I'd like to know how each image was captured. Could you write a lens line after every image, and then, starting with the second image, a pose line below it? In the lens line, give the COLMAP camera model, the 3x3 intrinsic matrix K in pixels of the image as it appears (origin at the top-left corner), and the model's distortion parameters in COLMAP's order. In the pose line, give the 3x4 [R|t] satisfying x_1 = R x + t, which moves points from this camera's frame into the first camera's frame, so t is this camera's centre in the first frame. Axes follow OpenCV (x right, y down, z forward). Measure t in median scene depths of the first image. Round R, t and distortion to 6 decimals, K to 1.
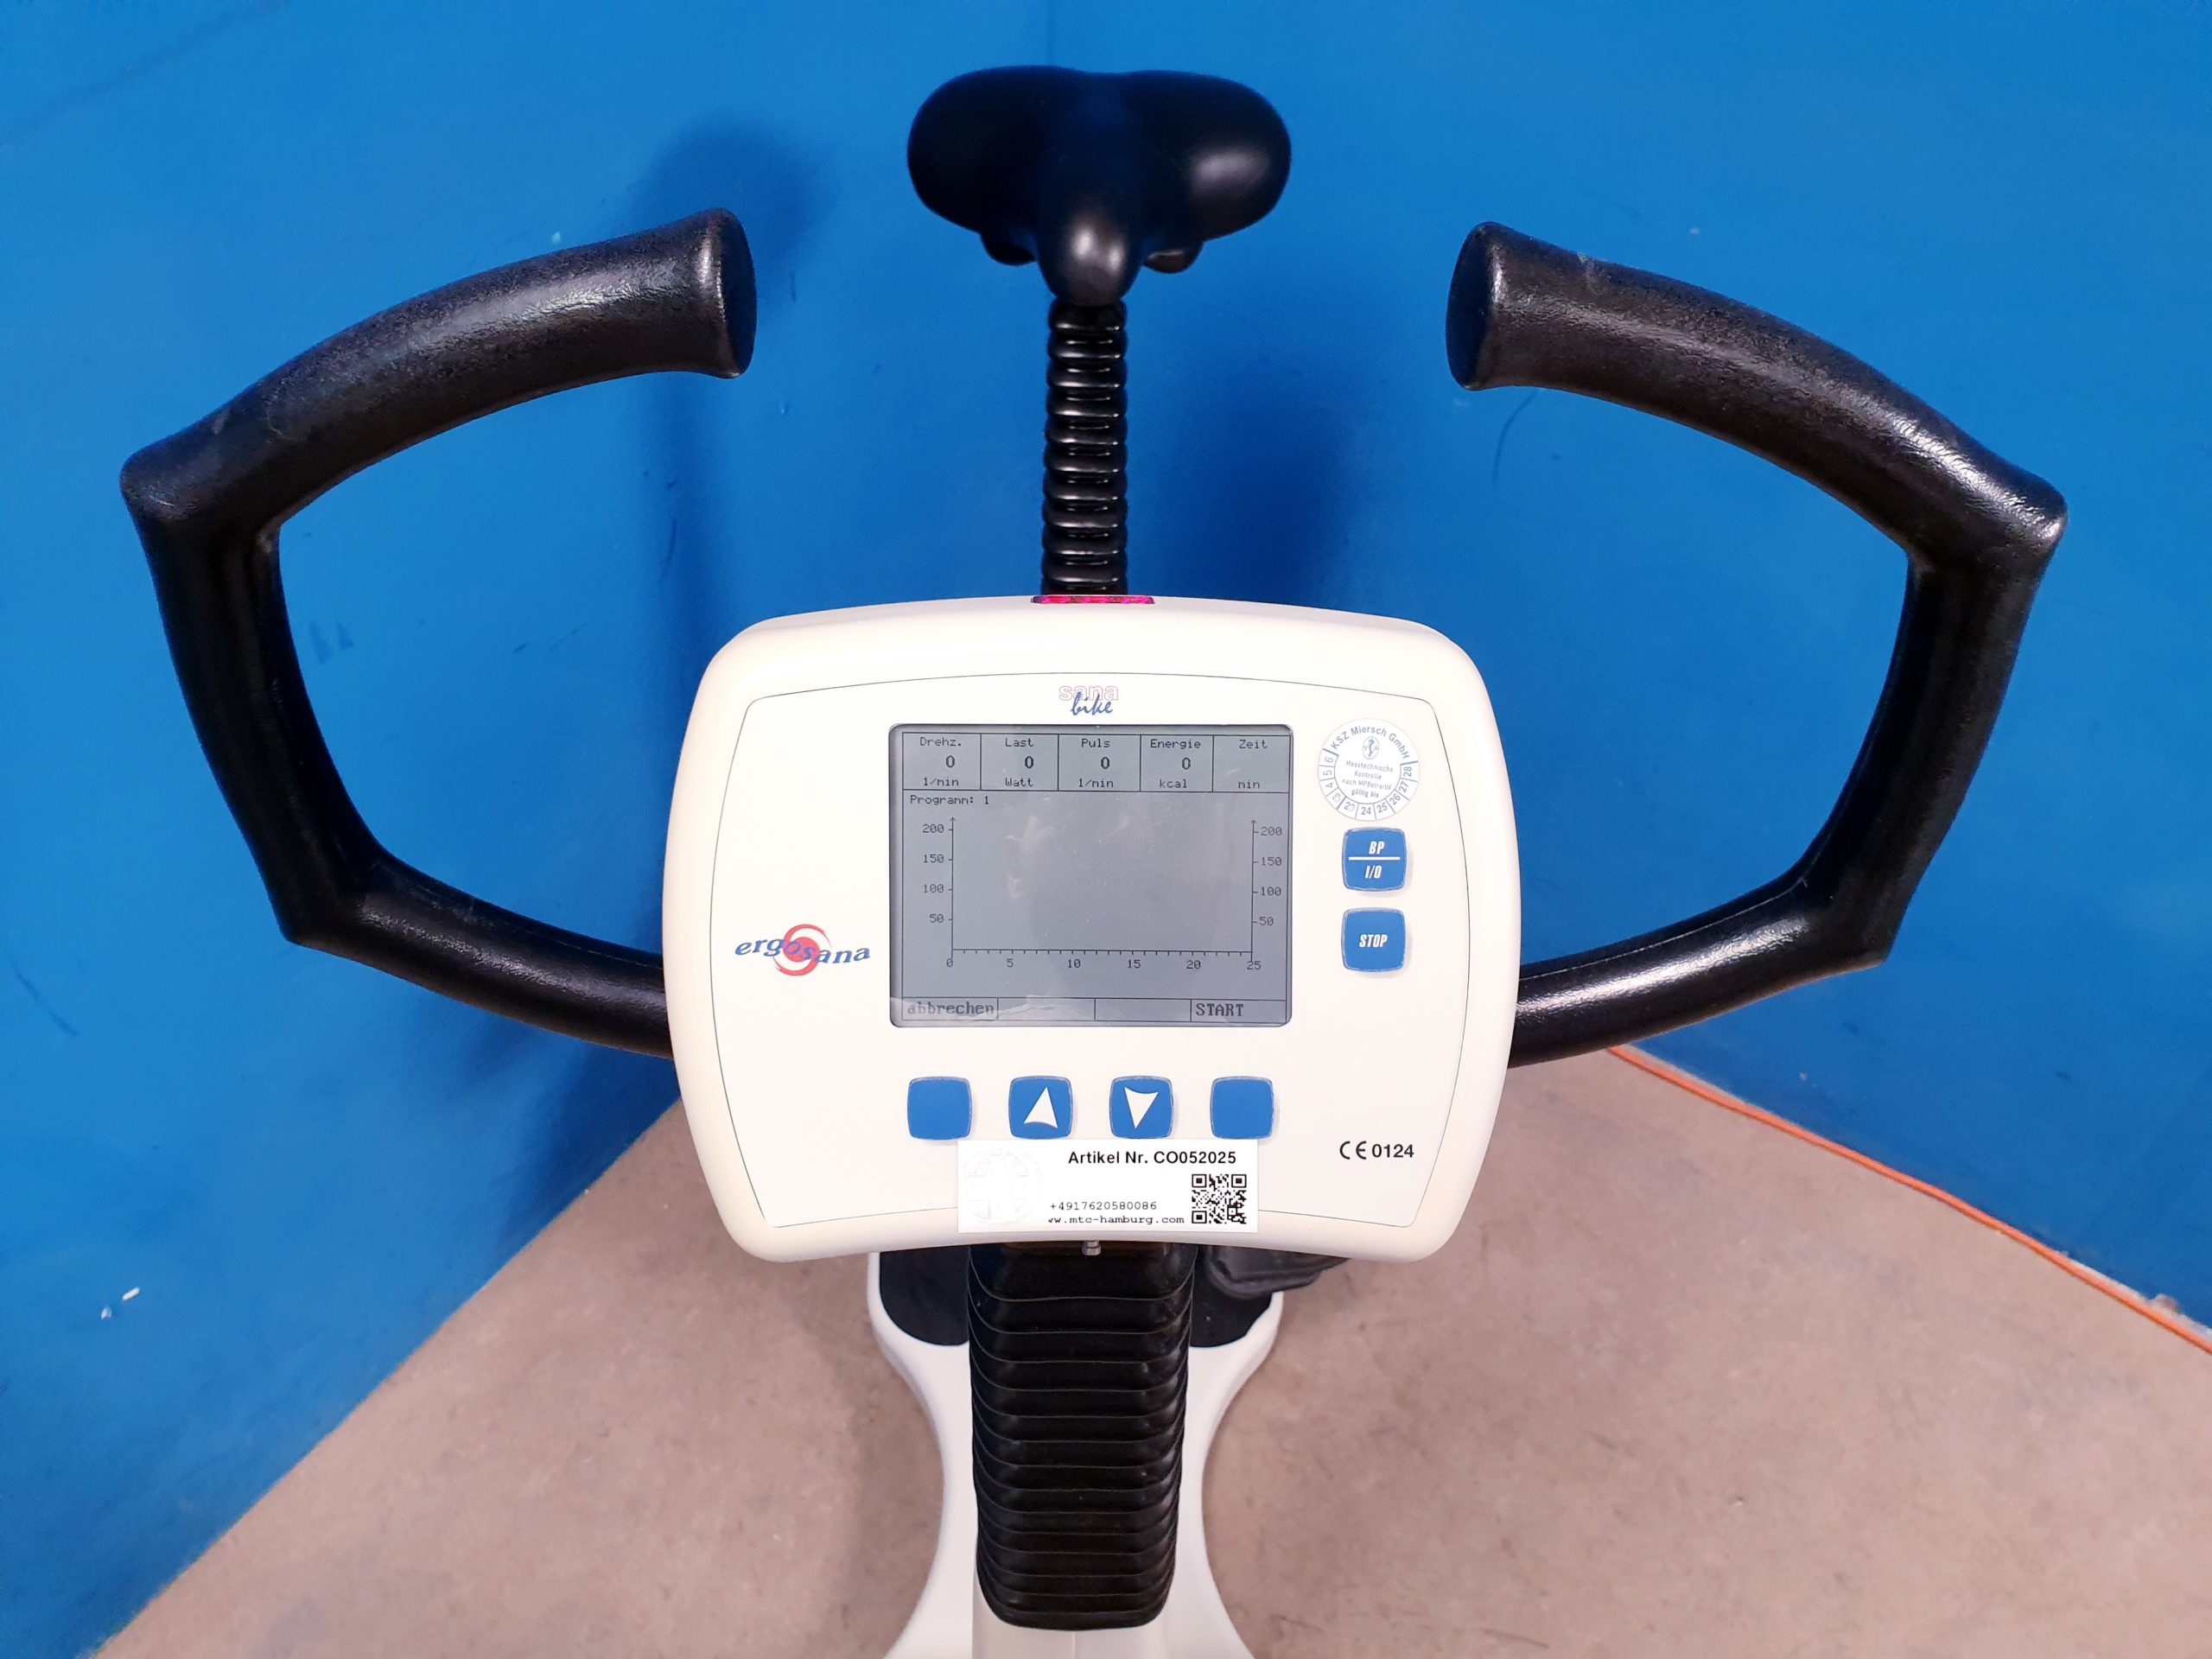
lens RADIAL K [[1771.1, 0, 1086.9], [0, 1771.1, 829.3], [0, 0, 1]] dist [-0.021845, 0.058700]
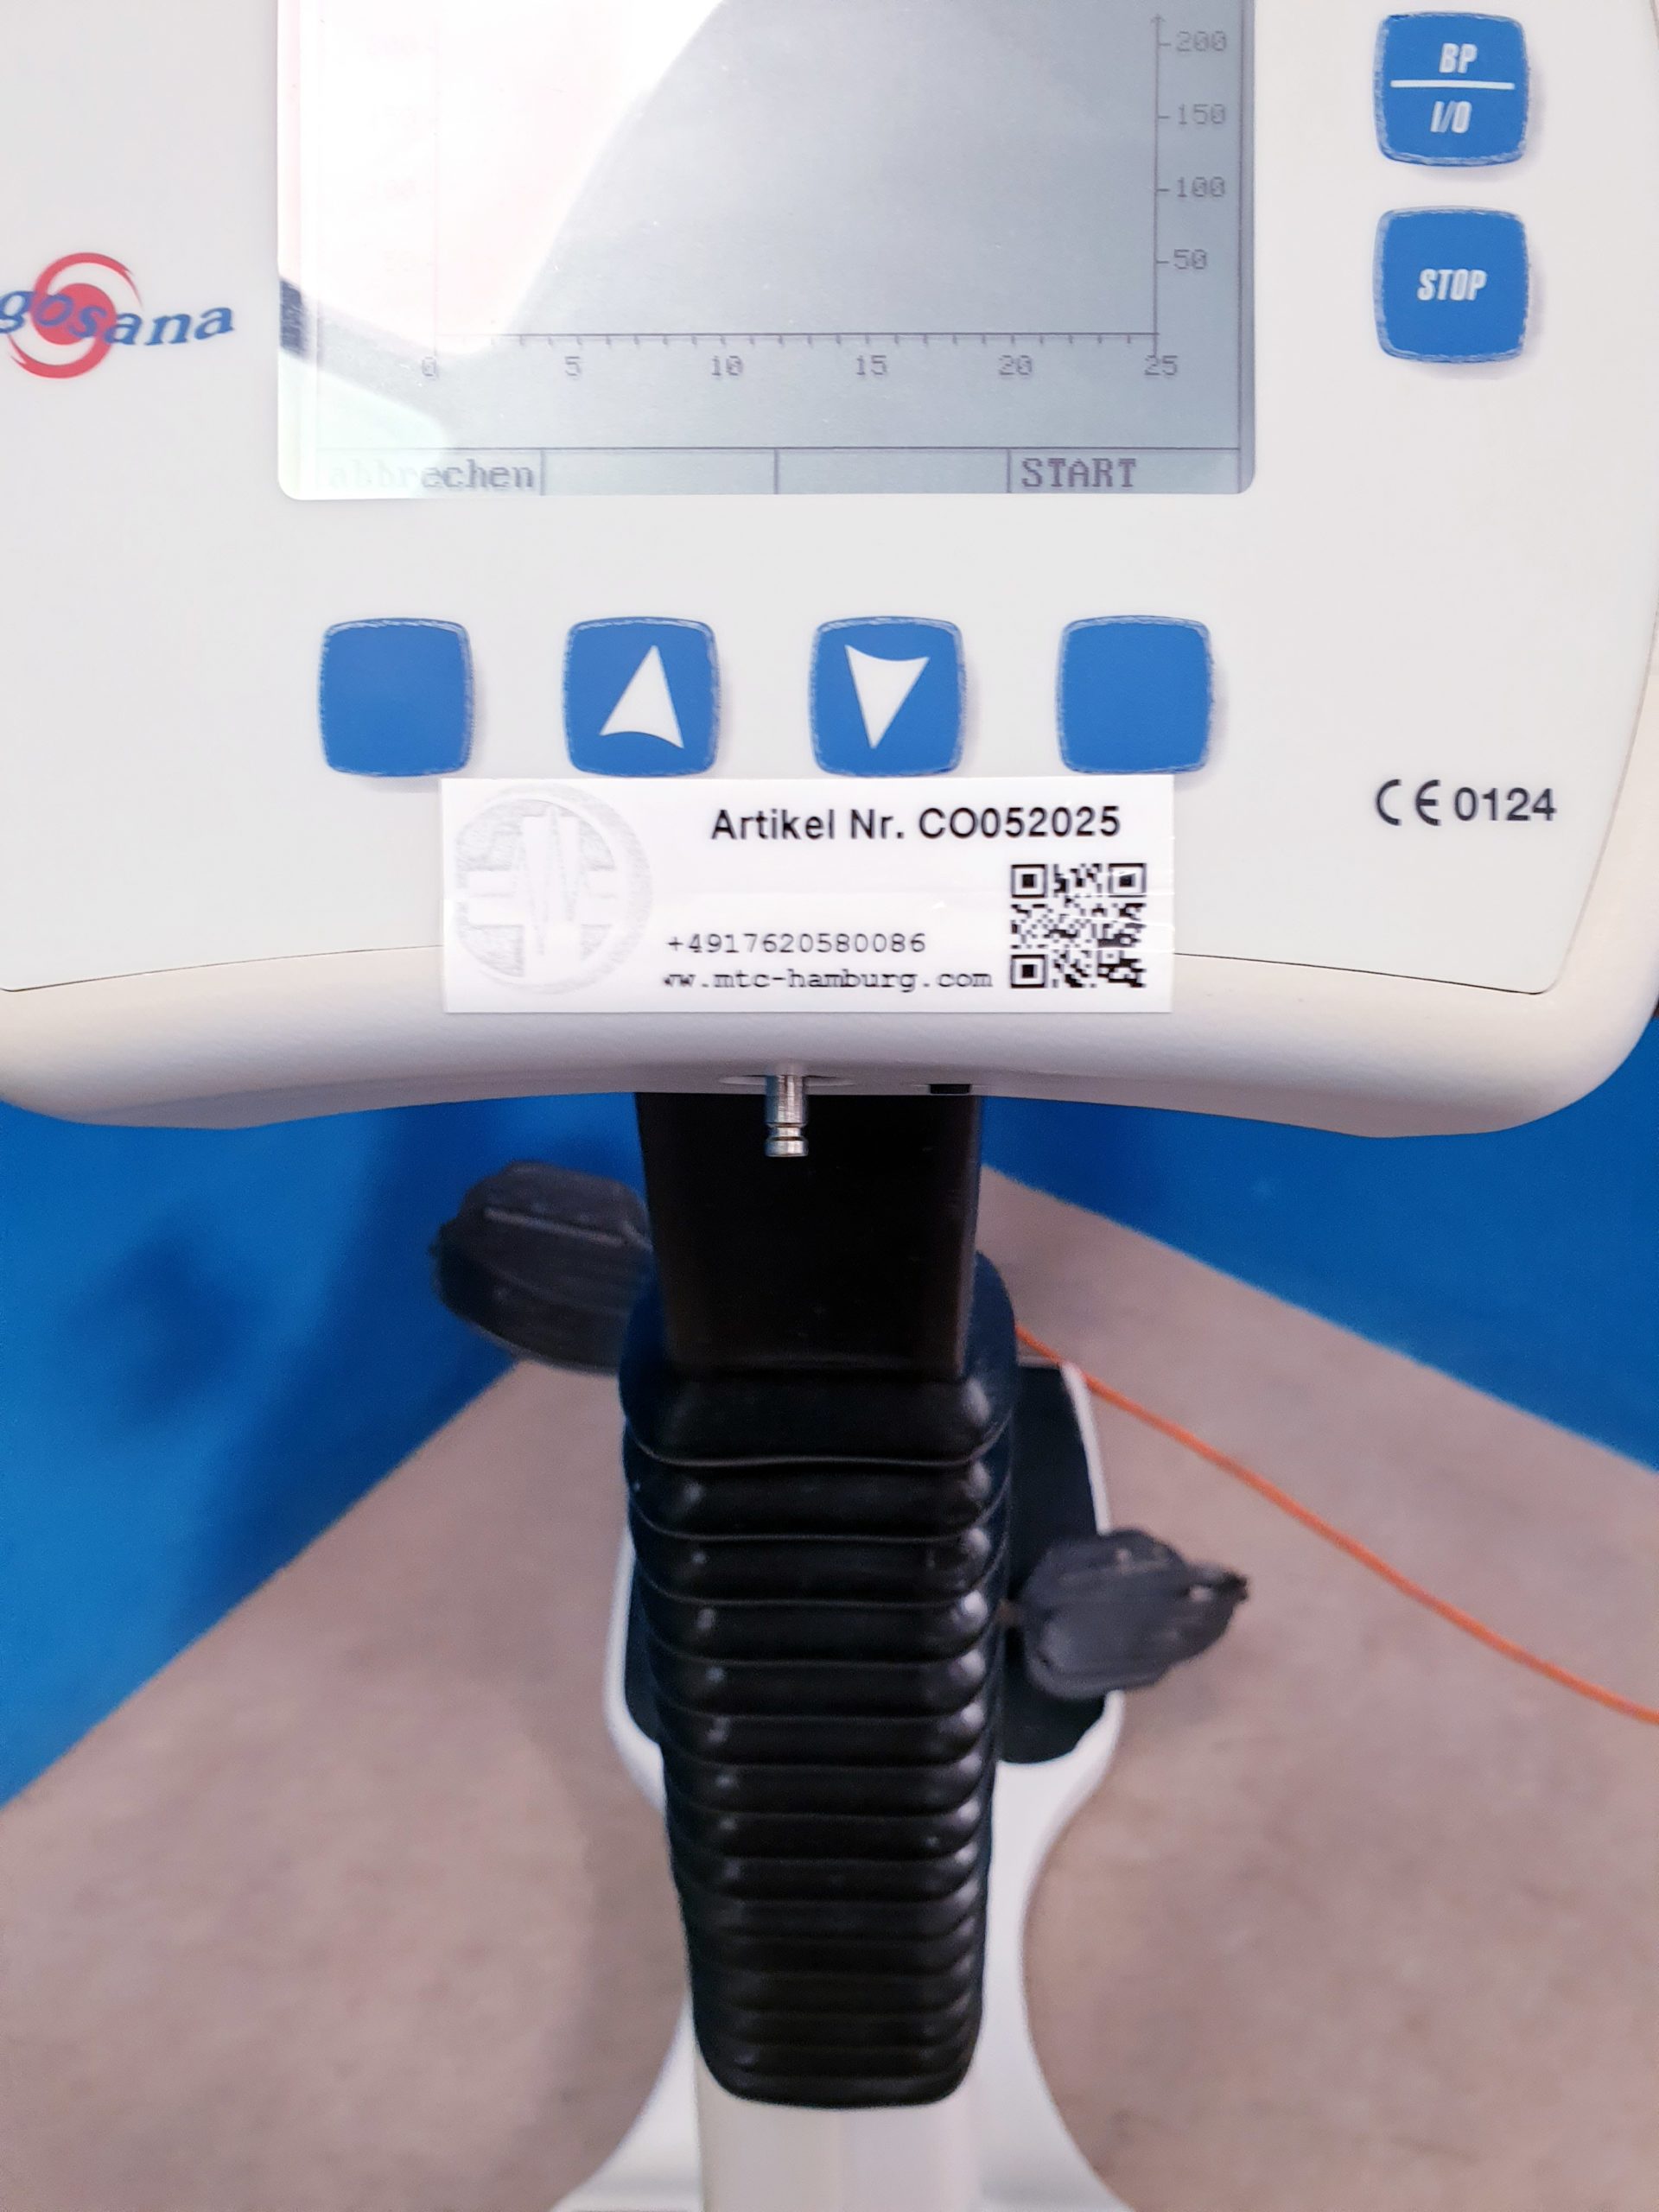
lens RADIAL K [[1771.1, 0, 861.9], [0, 1771.1, 1118.2], [0, 0, 1]] dist [-0.021845, 0.058700]
pose [[0.999700, 0.001814, -0.024445, 0.034944], [-0.004244, 0.995008, -0.099706, 0.294354], [0.024142, 0.099780, 0.994717, 0.600273]]
